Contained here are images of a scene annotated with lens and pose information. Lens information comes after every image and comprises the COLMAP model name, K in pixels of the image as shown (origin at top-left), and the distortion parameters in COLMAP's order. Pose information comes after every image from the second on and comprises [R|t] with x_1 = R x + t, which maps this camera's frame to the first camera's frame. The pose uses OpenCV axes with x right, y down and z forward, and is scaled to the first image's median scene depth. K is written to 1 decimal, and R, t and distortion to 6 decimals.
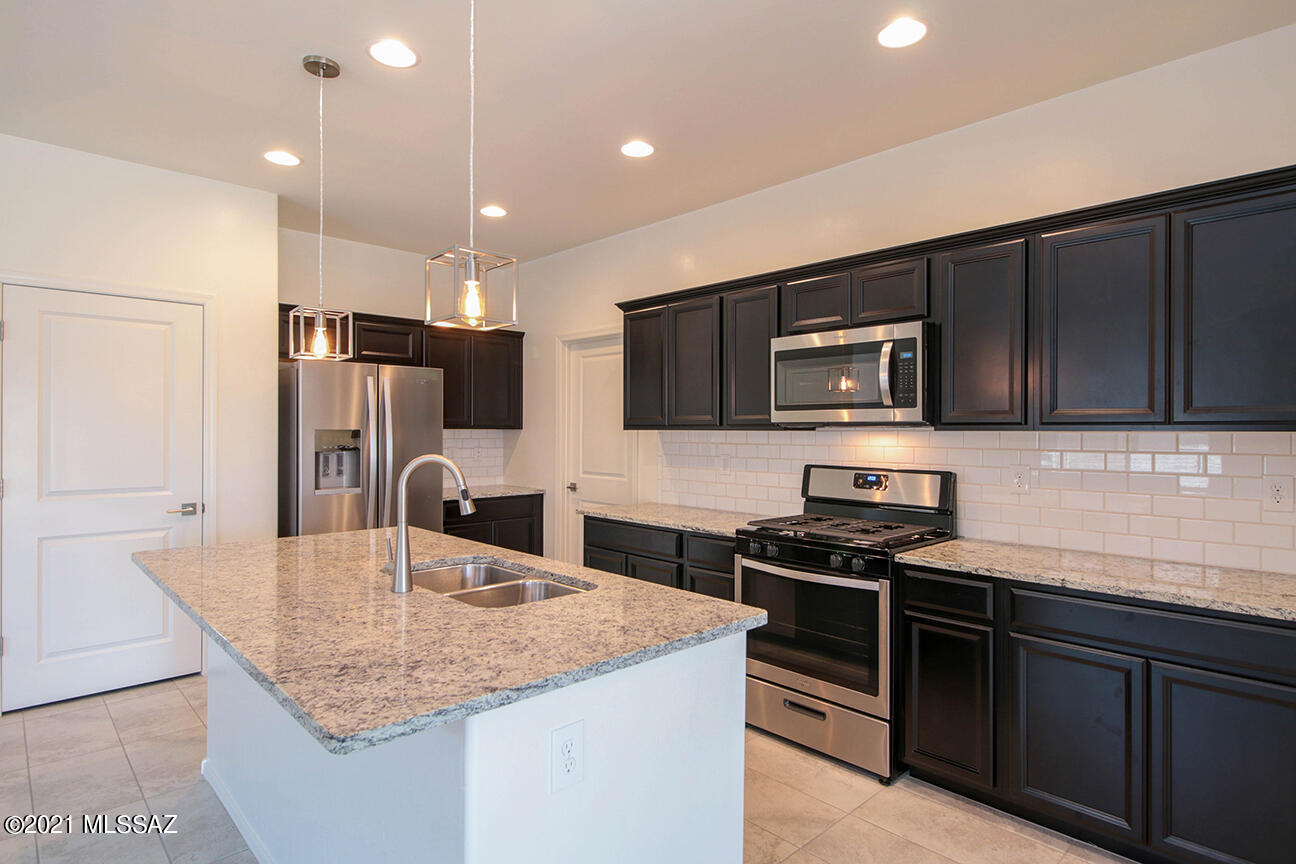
lens RADIAL K [[683.9, 0, 645.3], [0, 683.9, 435.3], [0, 0, 1]] dist [0.026861, -0.000740]
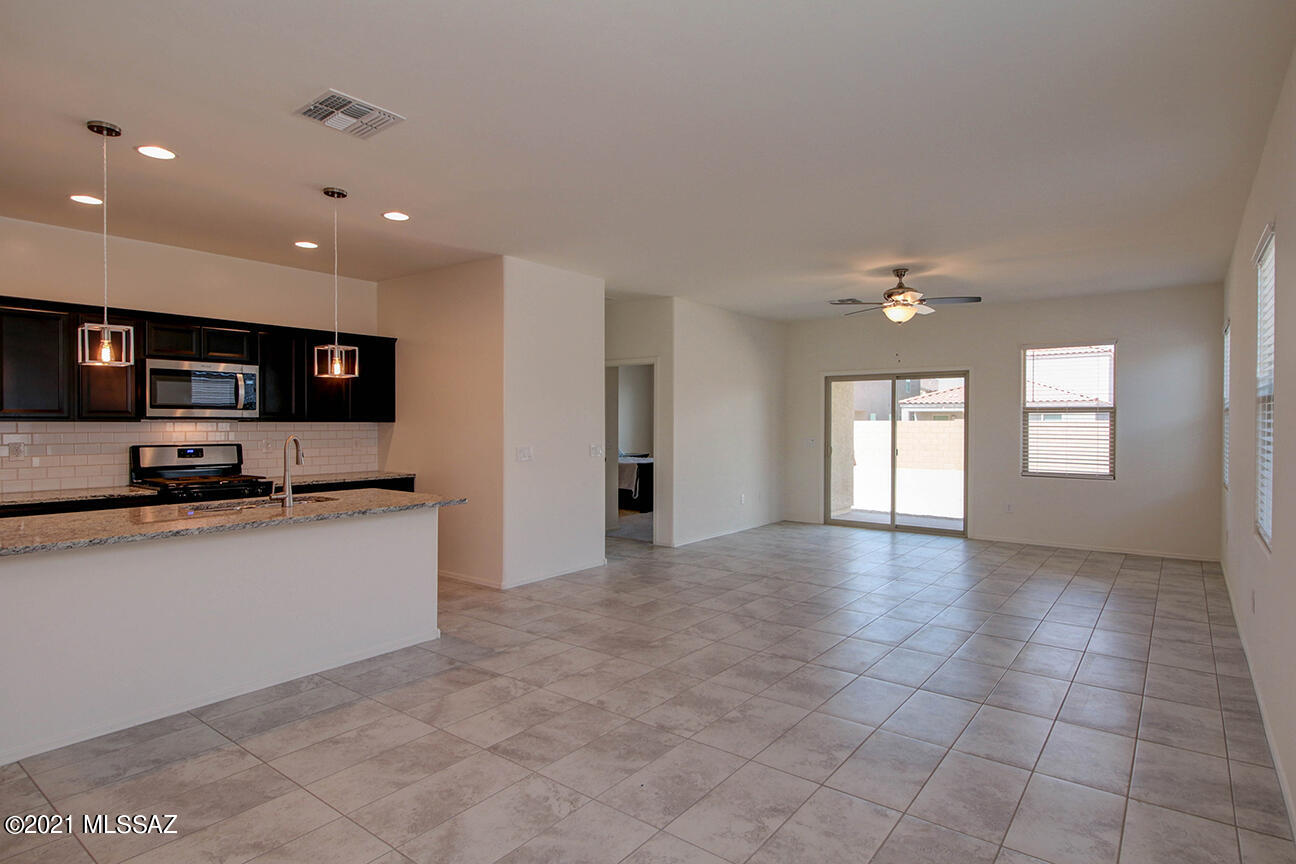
lens RADIAL K [[683.9, 0, 652.4], [0, 683.9, 430.6], [0, 0, 1]] dist [0.026861, -0.000740]
pose [[-0.158766, -0.013190, 0.987228, -1.351530], [0.004663, 0.999890, 0.014109, -0.004175], [-0.987305, 0.006844, -0.158687, 0.169618]]
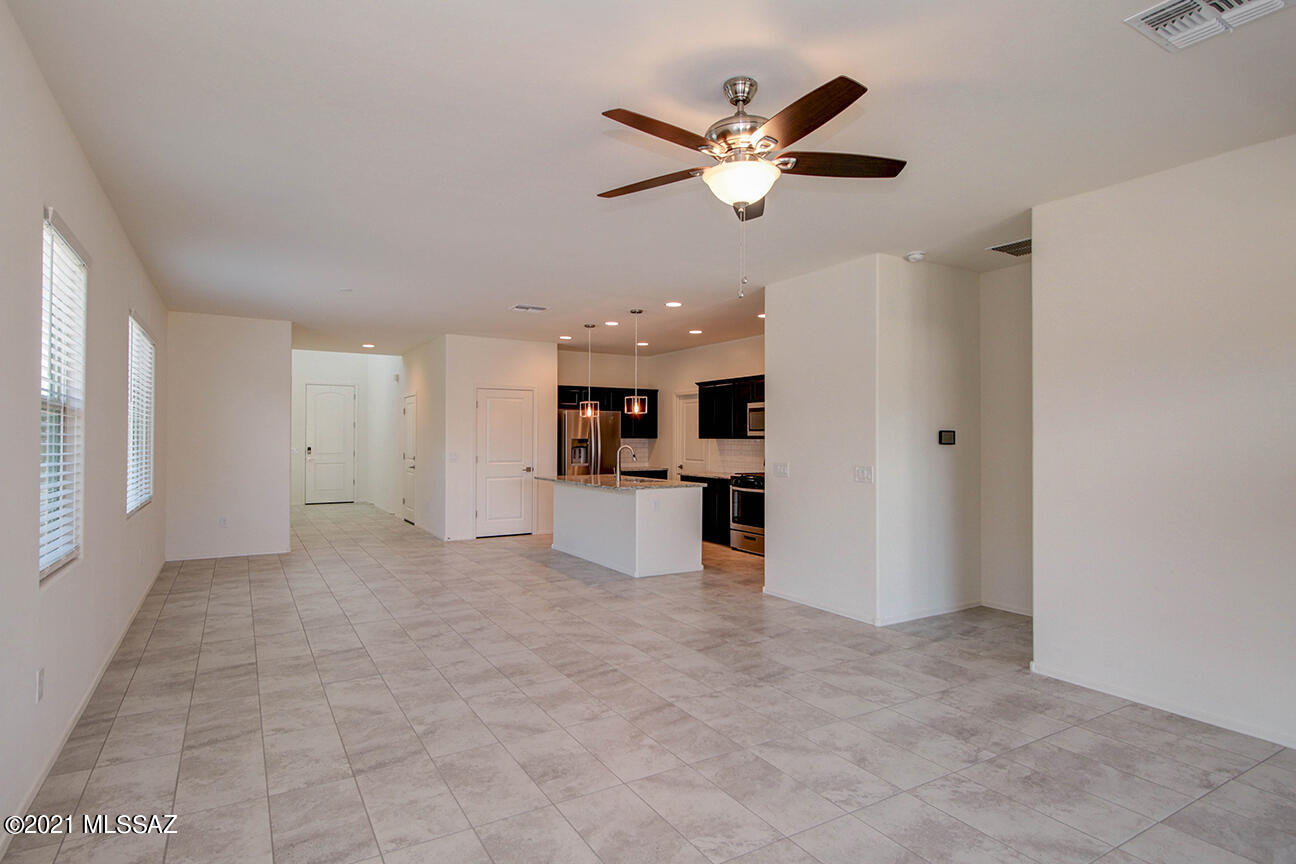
lens RADIAL K [[683.9, 0, 651.3], [0, 683.9, 432.5], [0, 0, 1]] dist [0.026861, -0.000740]
pose [[0.977711, -0.002498, -0.209940, 0.349710], [-0.000656, 0.999888, -0.014955, 0.007161], [0.209954, 0.014760, 0.977600, -1.498109]]
